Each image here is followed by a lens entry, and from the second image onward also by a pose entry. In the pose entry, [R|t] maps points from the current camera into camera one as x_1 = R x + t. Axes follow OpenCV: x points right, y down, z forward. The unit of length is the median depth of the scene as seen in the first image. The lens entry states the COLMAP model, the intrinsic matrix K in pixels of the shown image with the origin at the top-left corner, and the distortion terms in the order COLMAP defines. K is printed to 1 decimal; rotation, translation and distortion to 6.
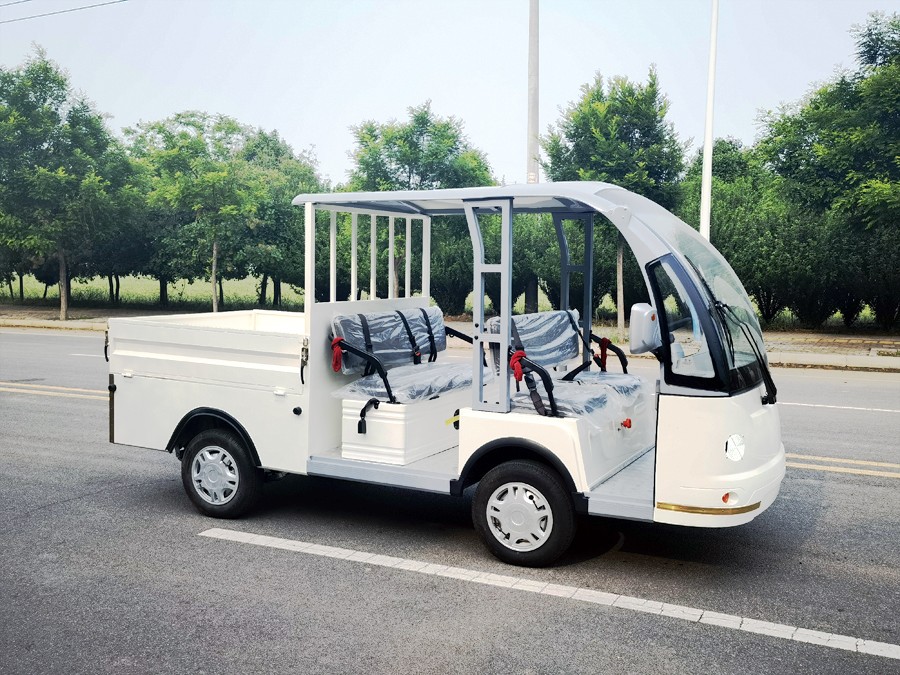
lens RADIAL K [[929.9, 0, 450.0], [0, 929.9, 337.5], [0, 0, 1]] dist [0.002190, 0.261214]
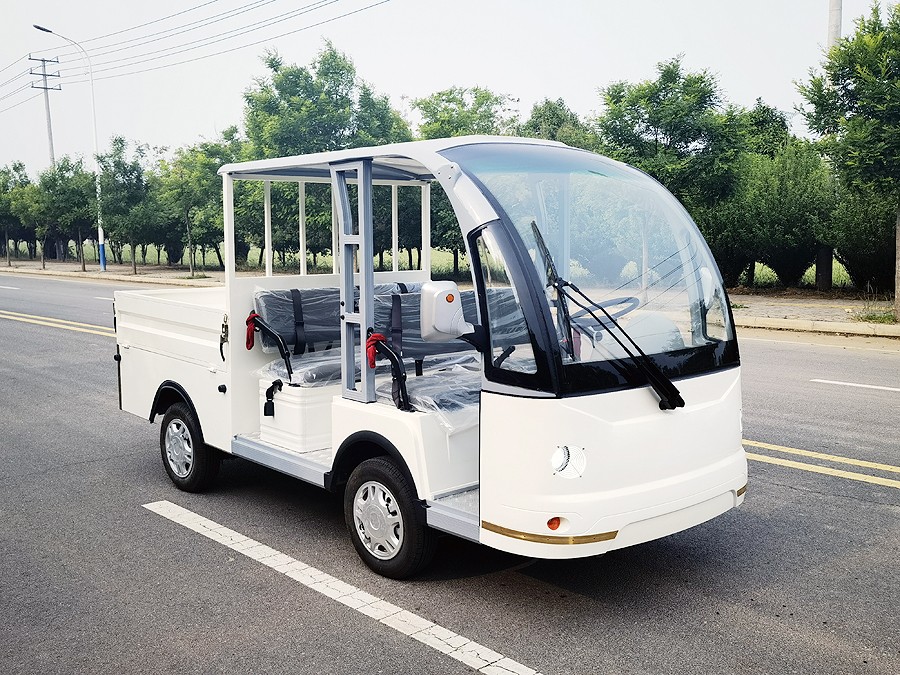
lens RADIAL K [[929.9, 0, 450.0], [0, 929.9, 337.5], [0, 0, 1]] dist [0.002190, 0.261214]
pose [[0.929254, 0.027344, -0.368429, 0.422167], [-0.015379, 0.999256, 0.035374, -0.012843], [0.369122, -0.027205, 0.928983, 0.188925]]
